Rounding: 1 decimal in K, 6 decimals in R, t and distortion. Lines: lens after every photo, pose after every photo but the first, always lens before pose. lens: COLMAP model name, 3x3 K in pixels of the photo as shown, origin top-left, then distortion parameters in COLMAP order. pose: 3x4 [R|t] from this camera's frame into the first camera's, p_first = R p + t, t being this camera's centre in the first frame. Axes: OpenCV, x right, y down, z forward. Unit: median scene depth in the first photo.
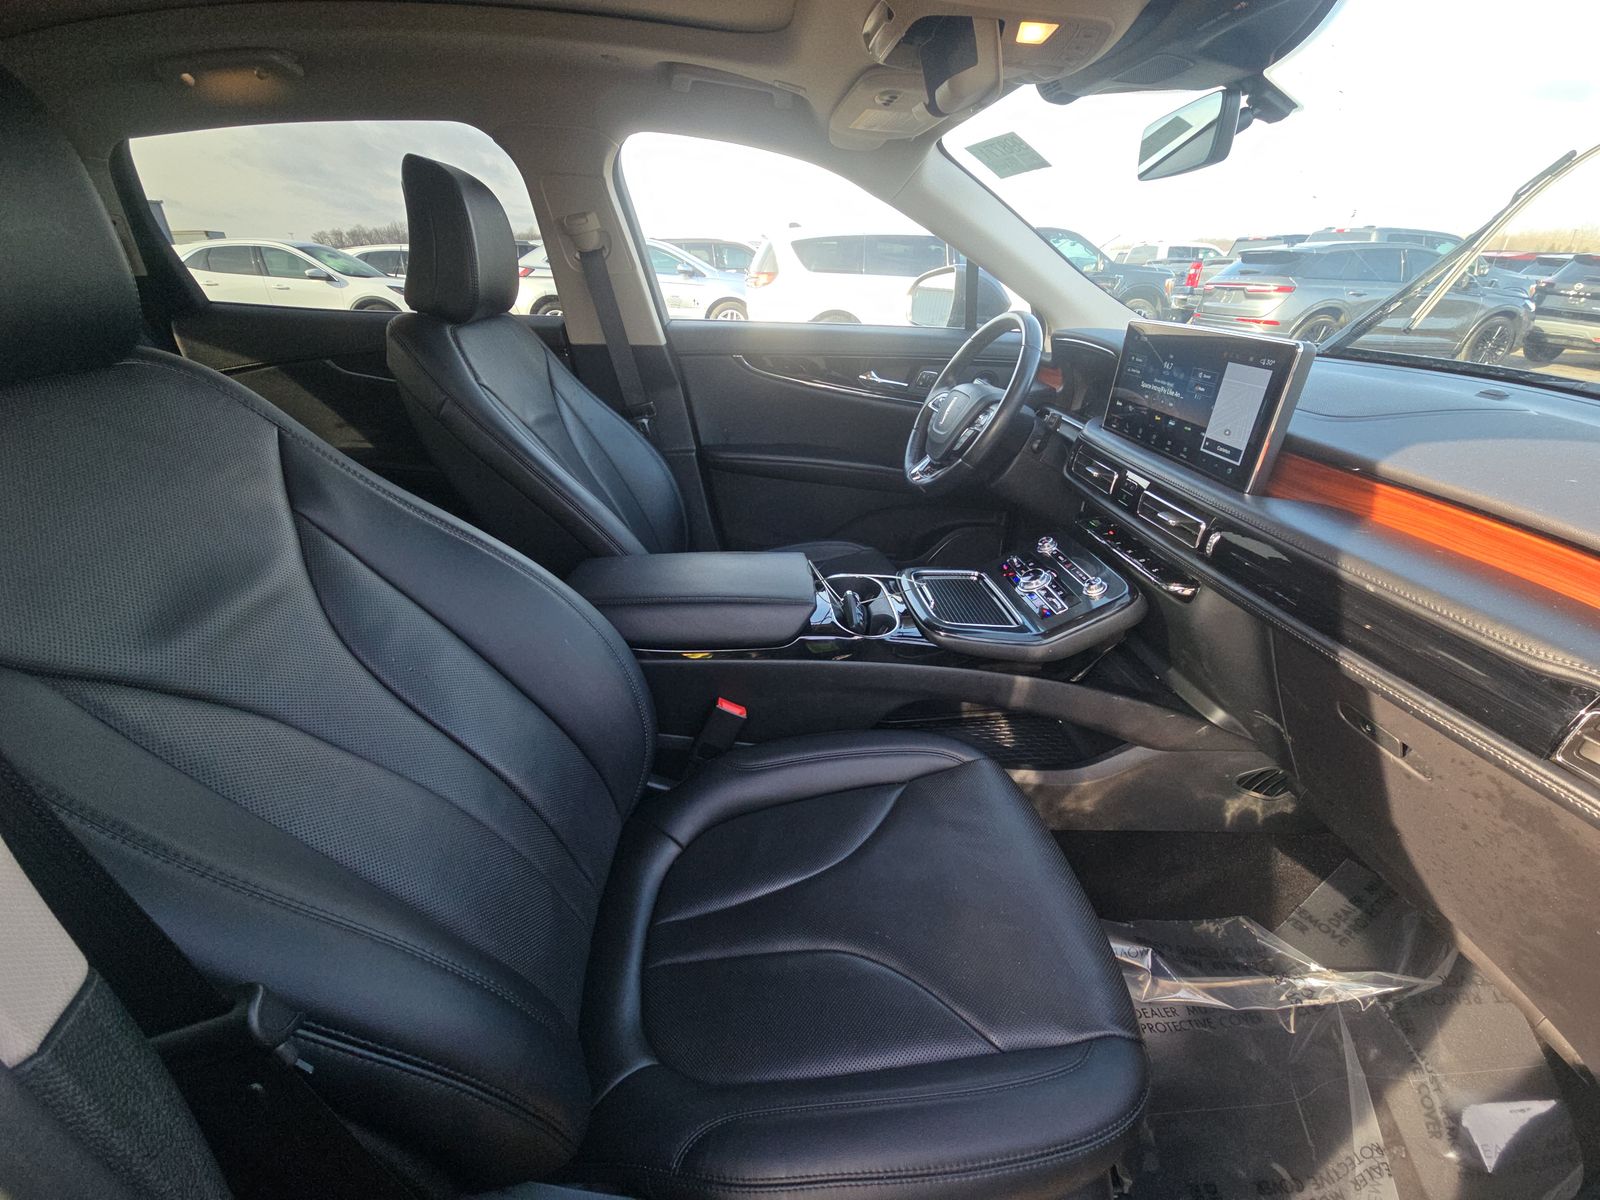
lens RADIAL K [[648.5, 0, 800.0], [0, 648.5, 600.0], [0, 0, 1]] dist [0.025321, -0.012333]
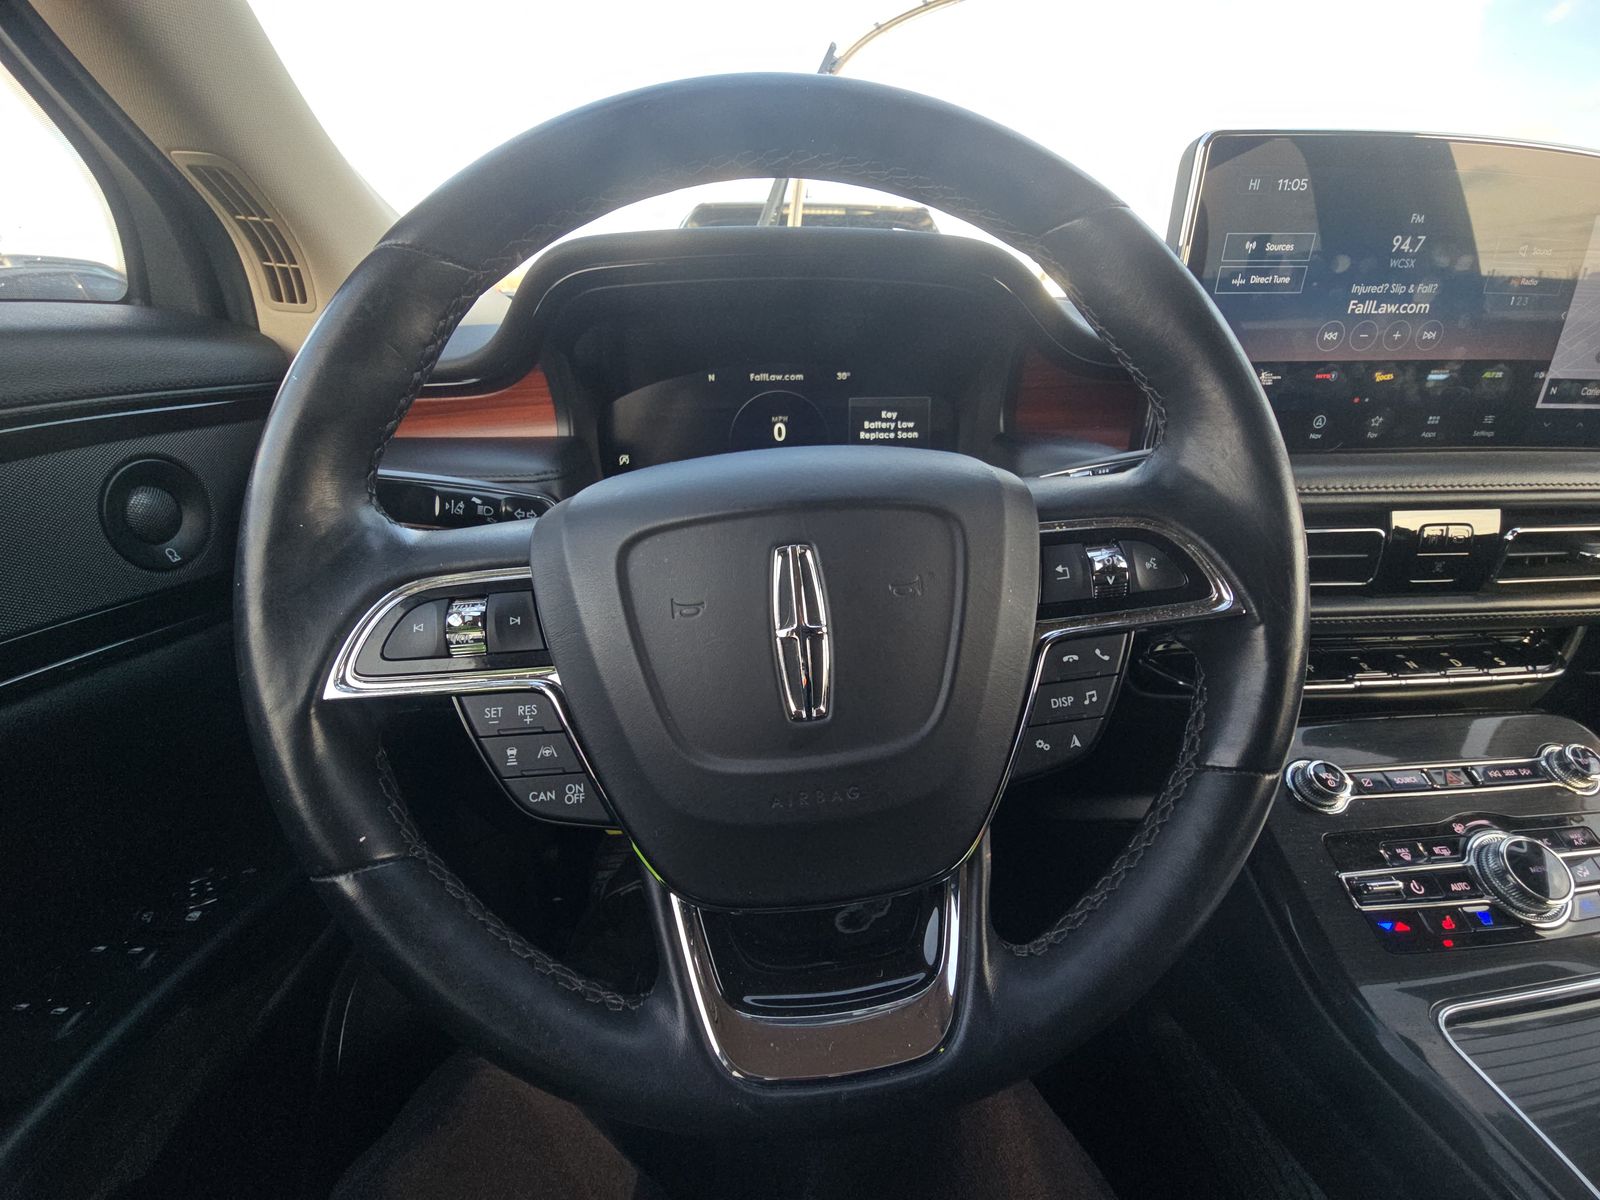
lens RADIAL K [[648.5, 0, 800.0], [0, 648.5, 600.0], [0, 0, 1]] dist [0.025321, -0.012333]
pose [[0.012482, -0.409228, 0.912347, 0.110026], [0.460456, 0.812273, 0.358041, -0.499229], [-0.887595, 0.415627, 0.198570, 1.349508]]
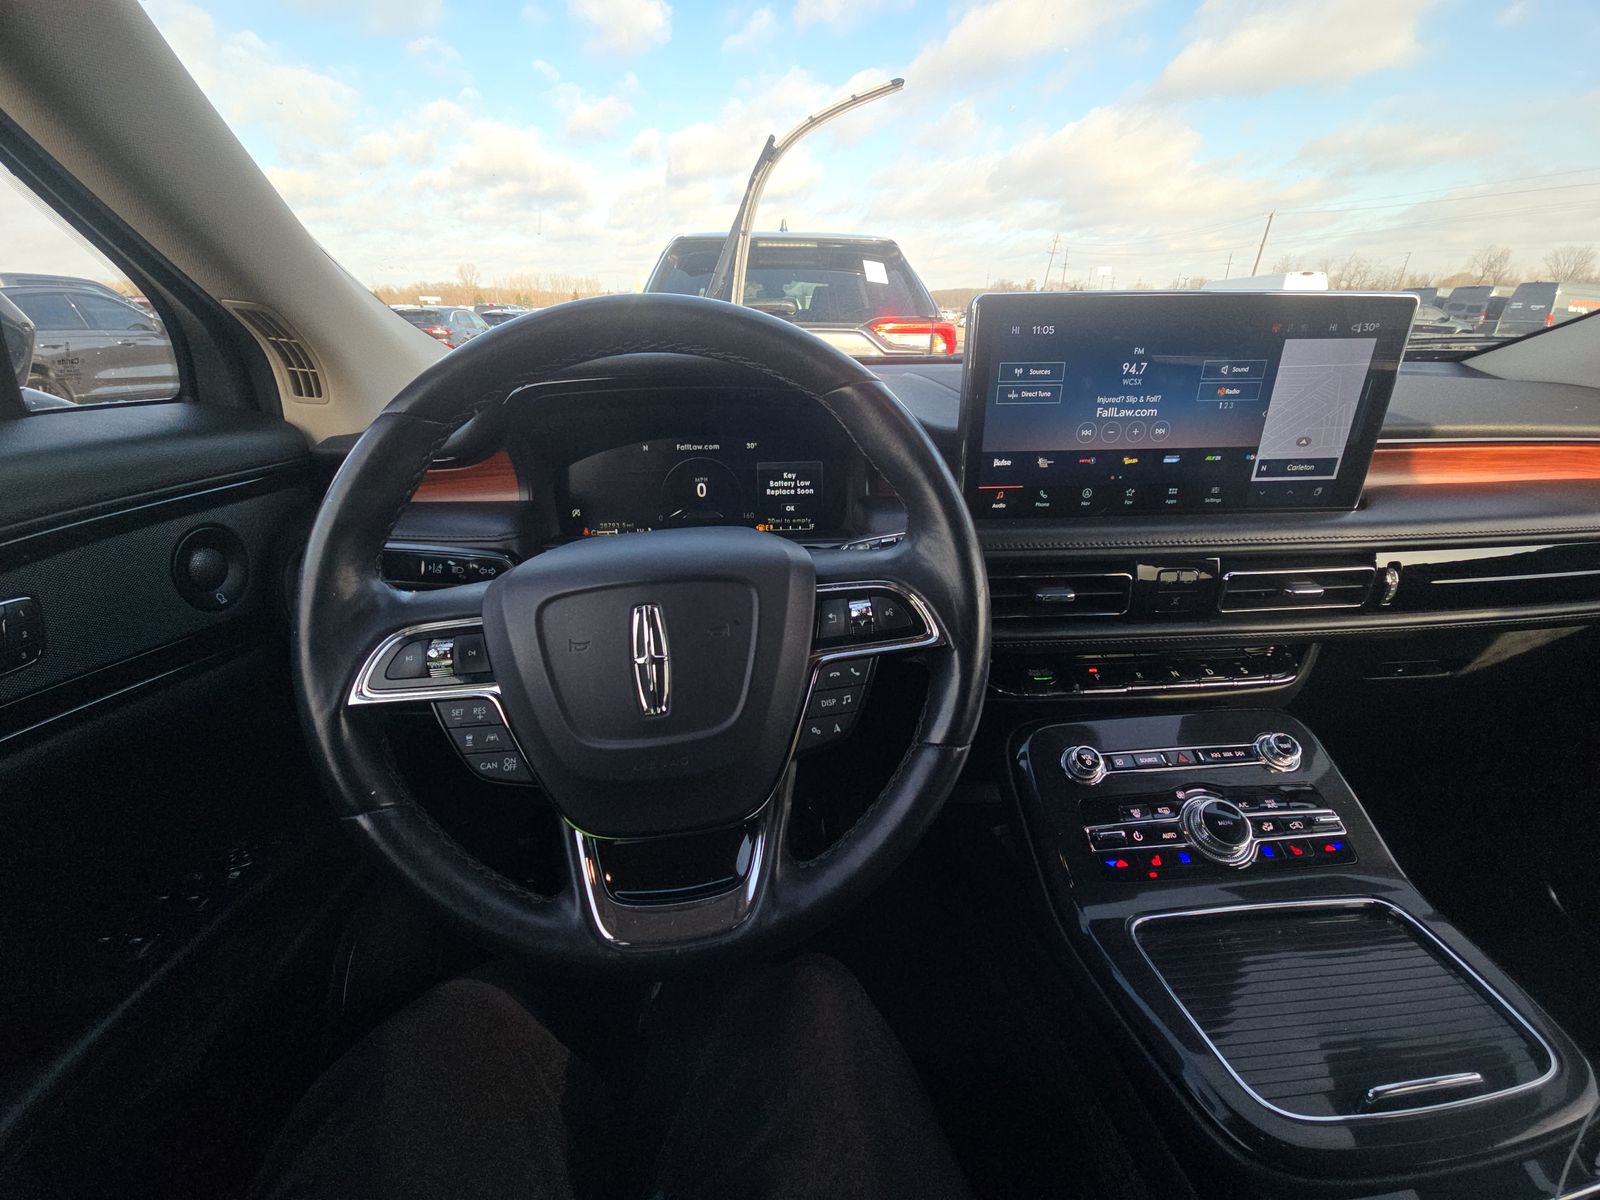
lens RADIAL K [[648.5, 0, 800.0], [0, 648.5, 600.0], [0, 0, 1]] dist [0.025321, -0.012333]
pose [[0.000713, -0.398126, 0.917330, -0.011603], [0.462146, 0.813623, 0.352757, -0.526436], [-0.886803, 0.423689, 0.184573, 1.239708]]
